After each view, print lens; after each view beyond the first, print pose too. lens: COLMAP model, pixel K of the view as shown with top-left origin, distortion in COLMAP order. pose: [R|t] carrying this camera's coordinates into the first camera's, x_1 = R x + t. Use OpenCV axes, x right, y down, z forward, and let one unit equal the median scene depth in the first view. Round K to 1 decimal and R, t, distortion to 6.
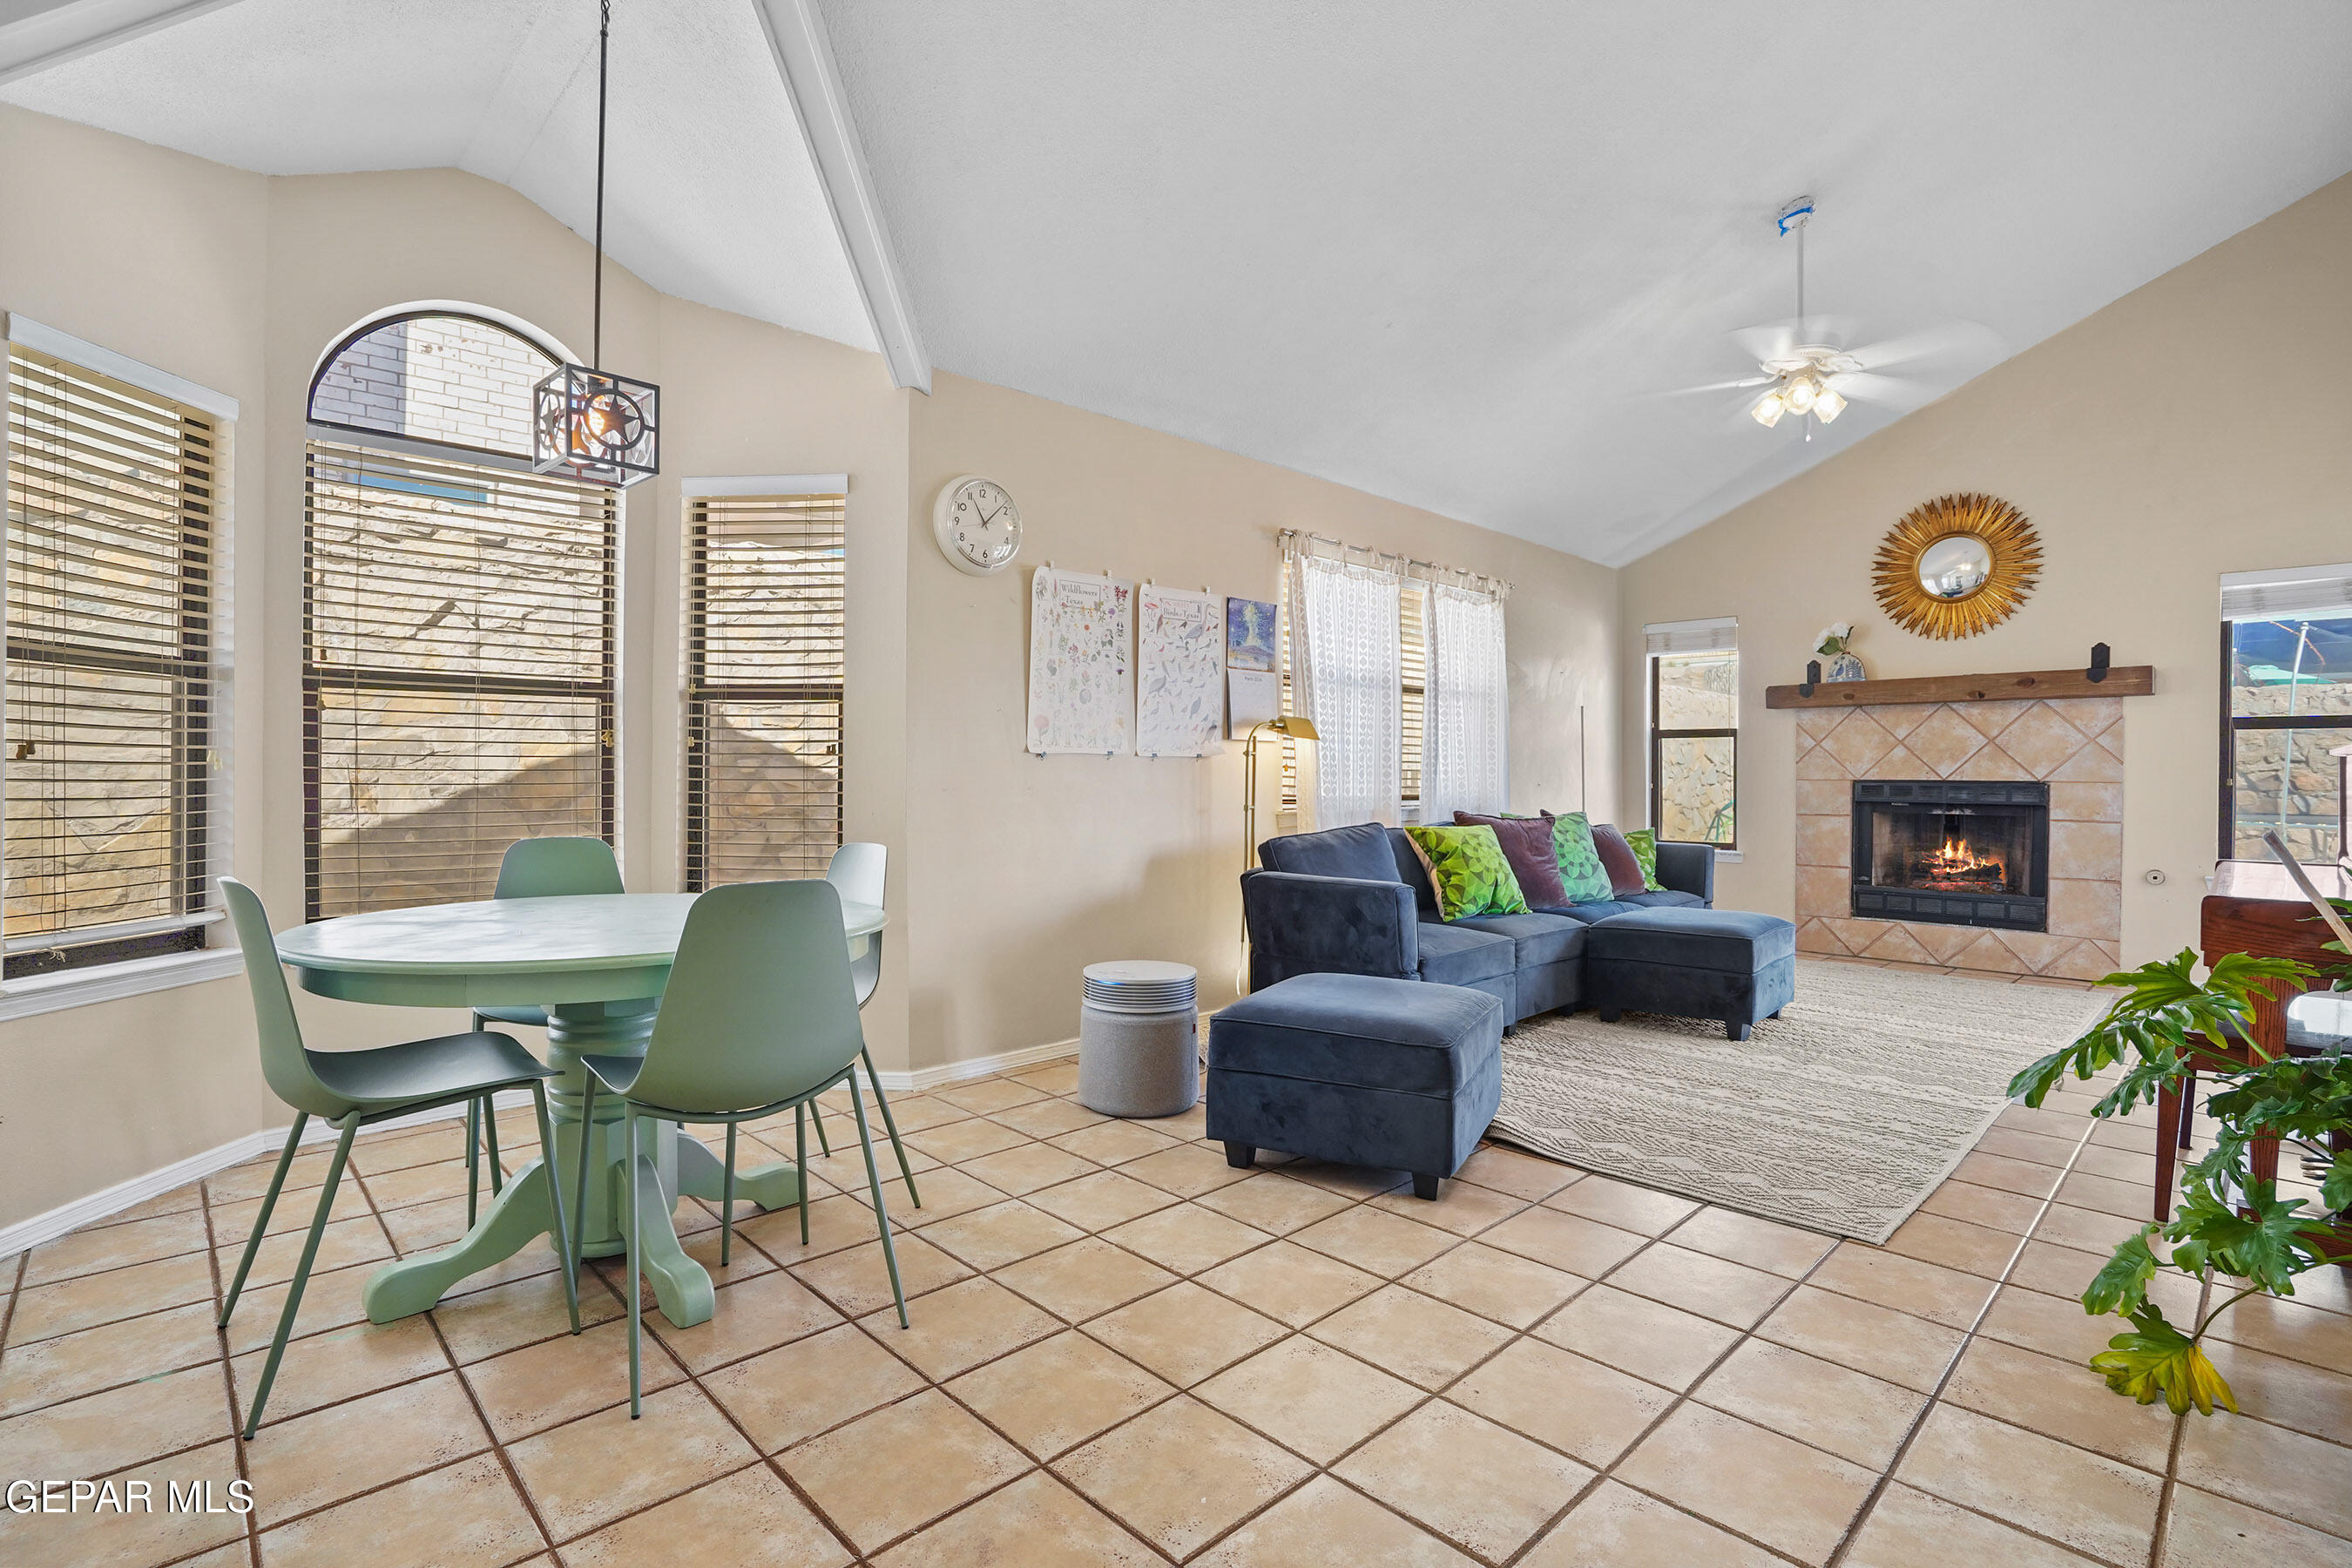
lens RADIAL K [[1102.7, 0, 1176.0], [0, 1102.7, 784.0], [0, 0, 1]] dist [-0.039344, 0.018697]
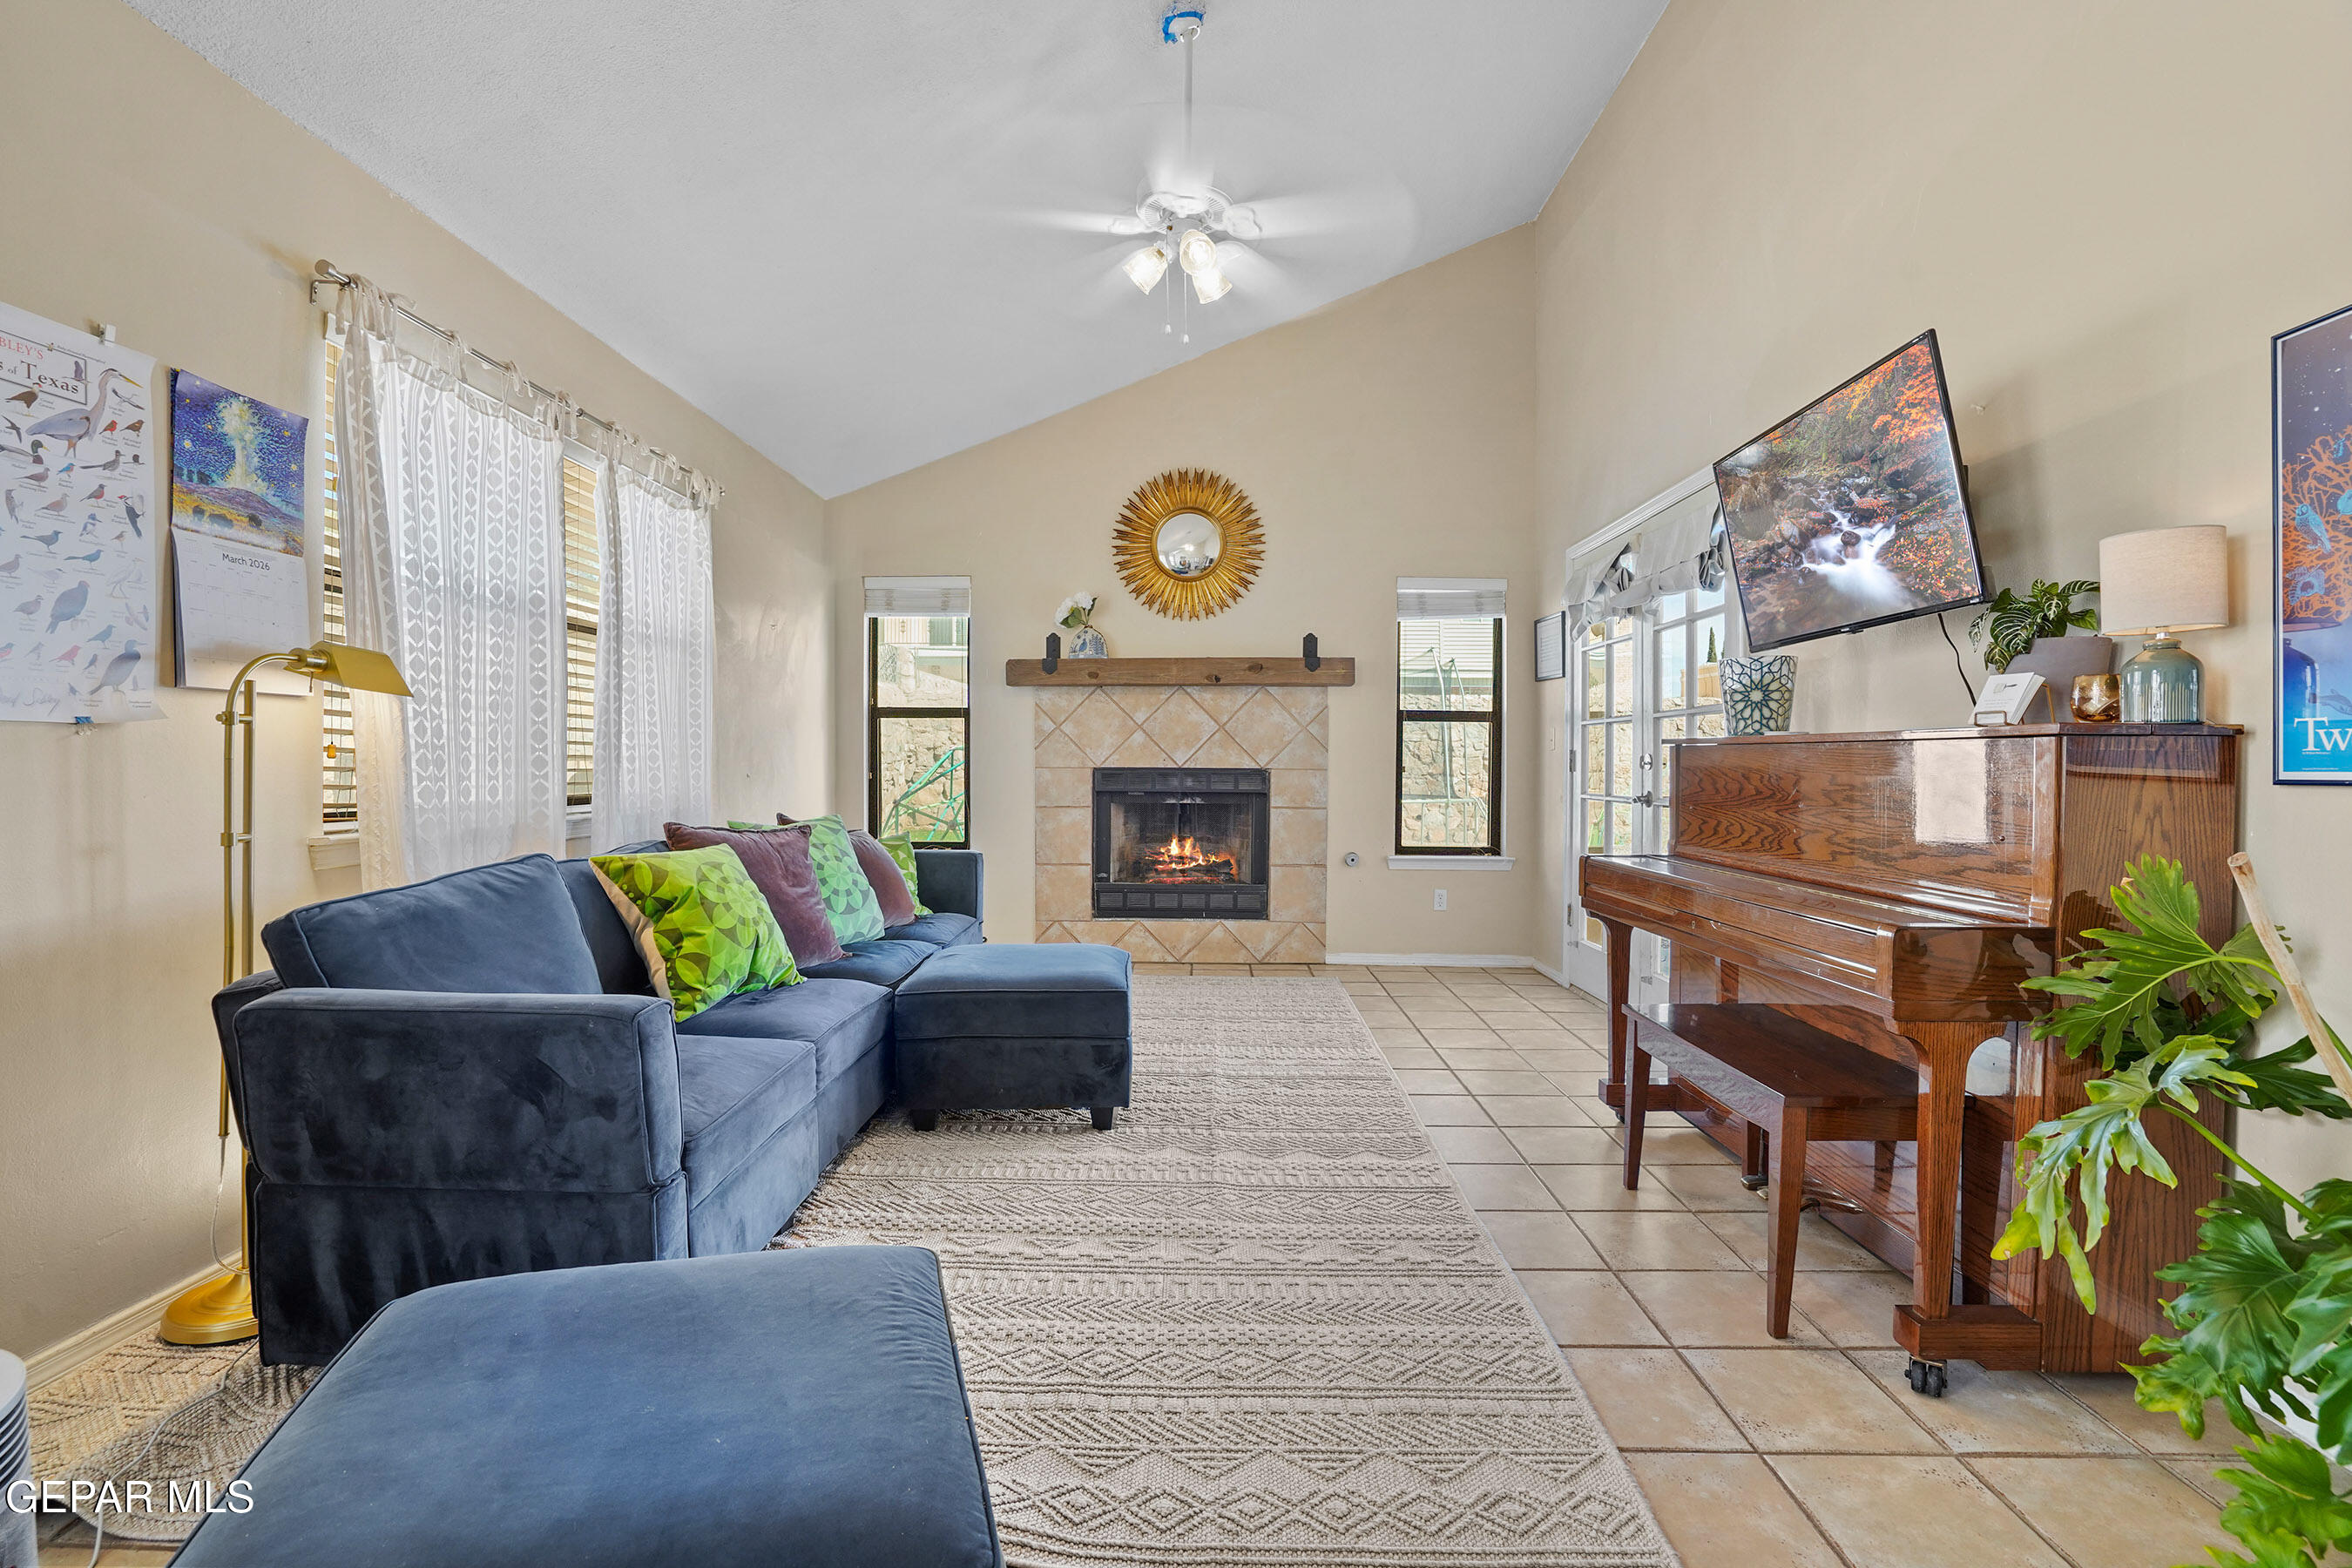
lens RADIAL K [[1113.2, 0, 1178.6], [0, 1113.2, 773.7], [0, 0, 1]] dist [-0.061506, 0.025943]
pose [[0.712810, -0.008230, 0.701309, 0.026448], [0.005630, 0.999966, 0.006012, -0.004564], [-0.701335, -0.000337, 0.712832, 0.340801]]
